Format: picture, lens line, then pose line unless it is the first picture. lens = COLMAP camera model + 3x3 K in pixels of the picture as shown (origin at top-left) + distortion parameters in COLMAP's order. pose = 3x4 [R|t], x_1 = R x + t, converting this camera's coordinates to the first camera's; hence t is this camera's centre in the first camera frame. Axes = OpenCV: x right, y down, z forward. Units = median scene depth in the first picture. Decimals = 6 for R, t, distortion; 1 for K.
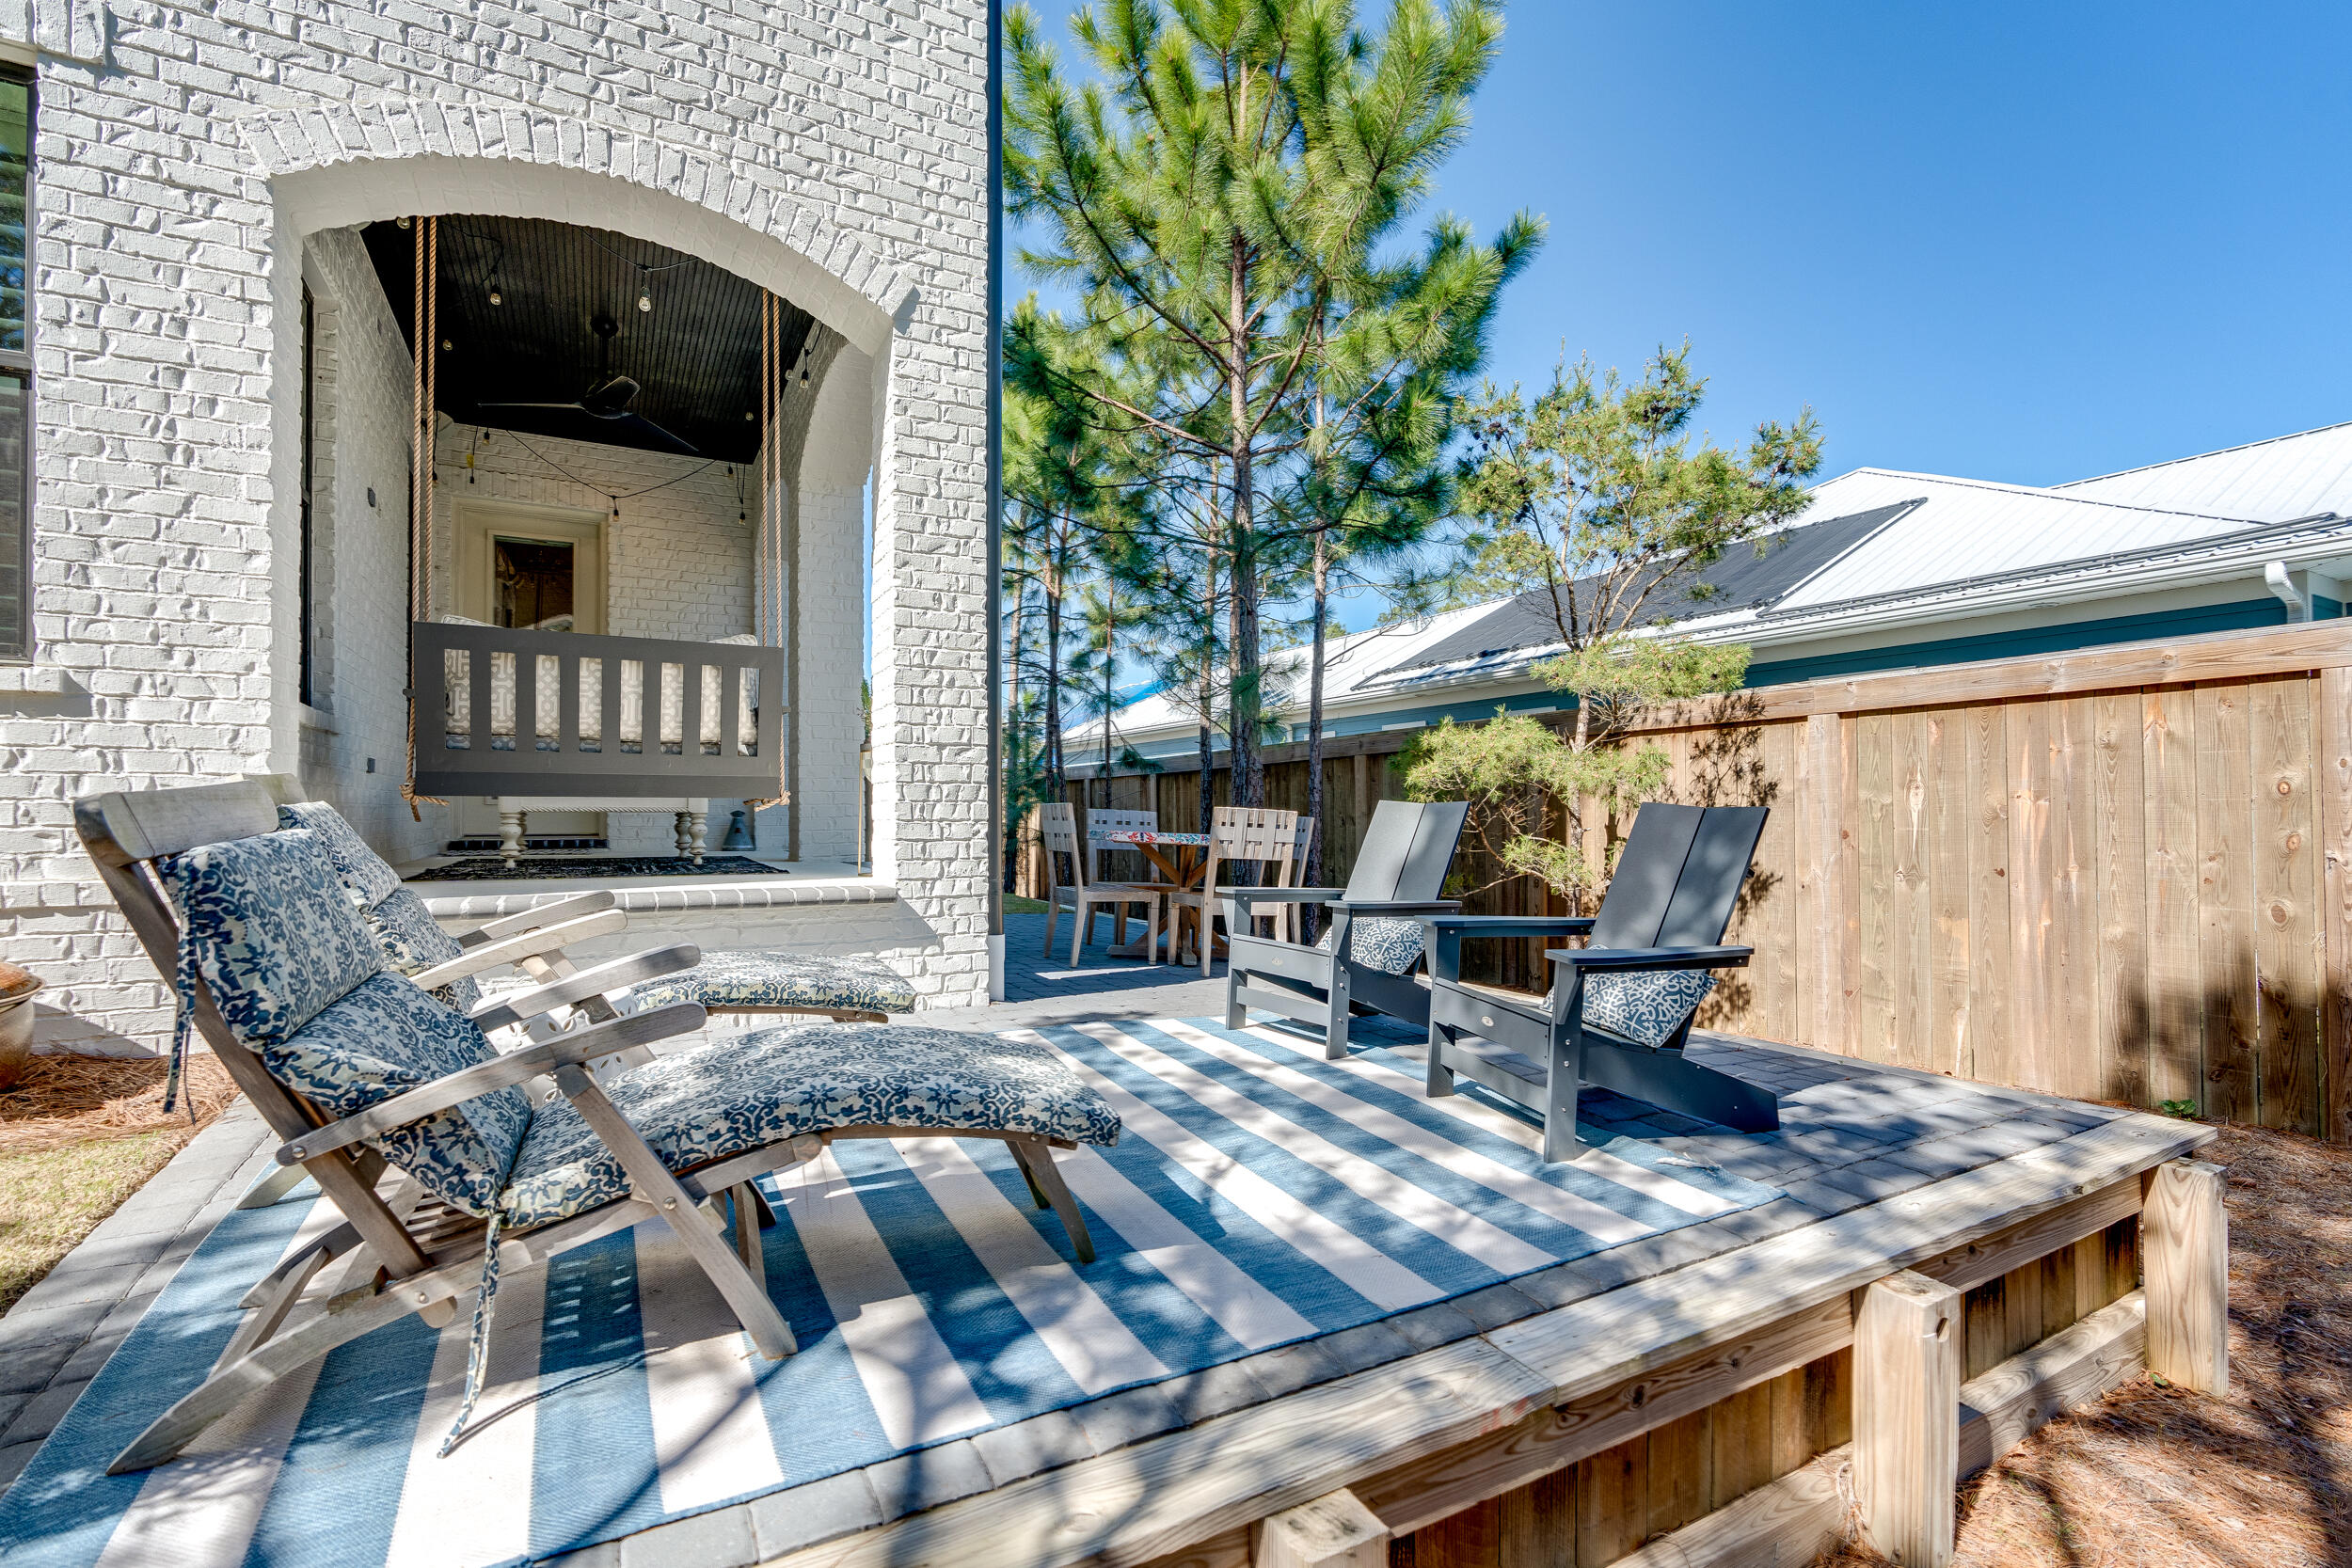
lens RADIAL K [[1042.8, 0, 1178.4], [0, 1042.8, 787.5], [0, 0, 1]] dist [0.000625, -0.000002]
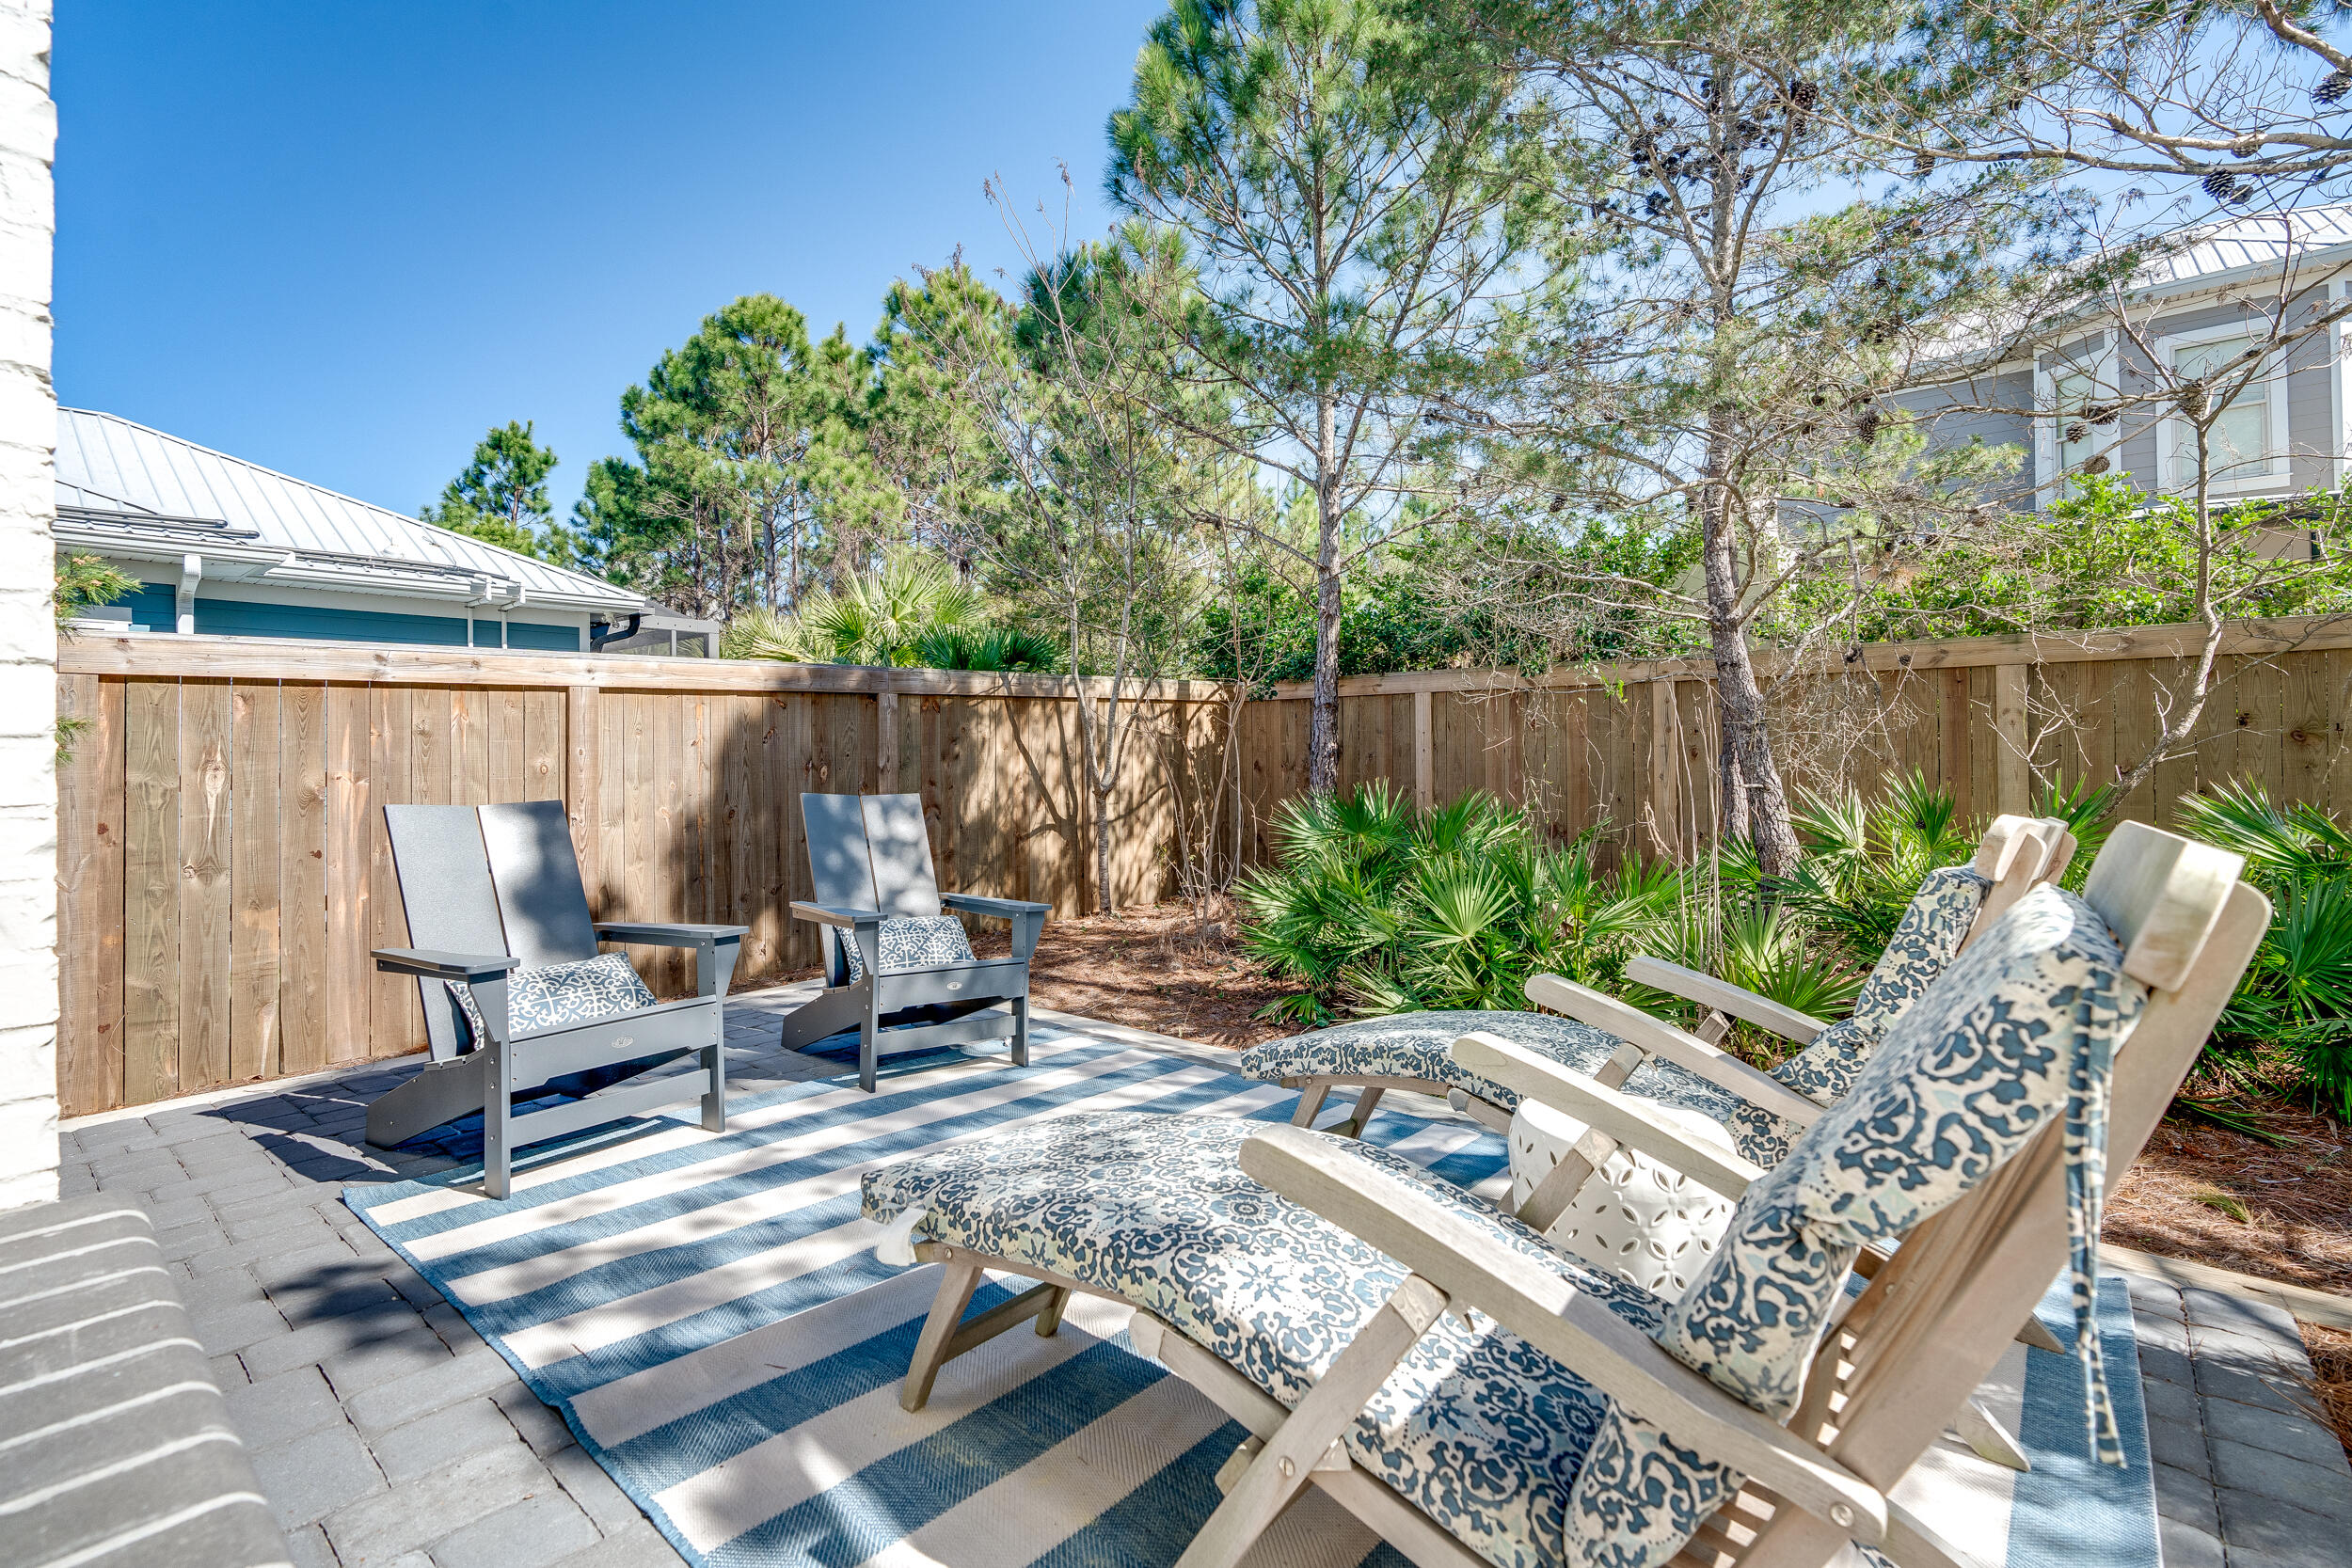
lens RADIAL K [[1042.8, 0, 1175.3], [0, 1042.8, 766.6], [0, 0, 1]] dist [0.000625, -0.000002]
pose [[-0.328912, -0.007233, 0.944333, -0.436161], [-0.006408, 0.999965, 0.005427, -0.013209], [-0.944339, -0.004266, -0.328947, 0.574325]]
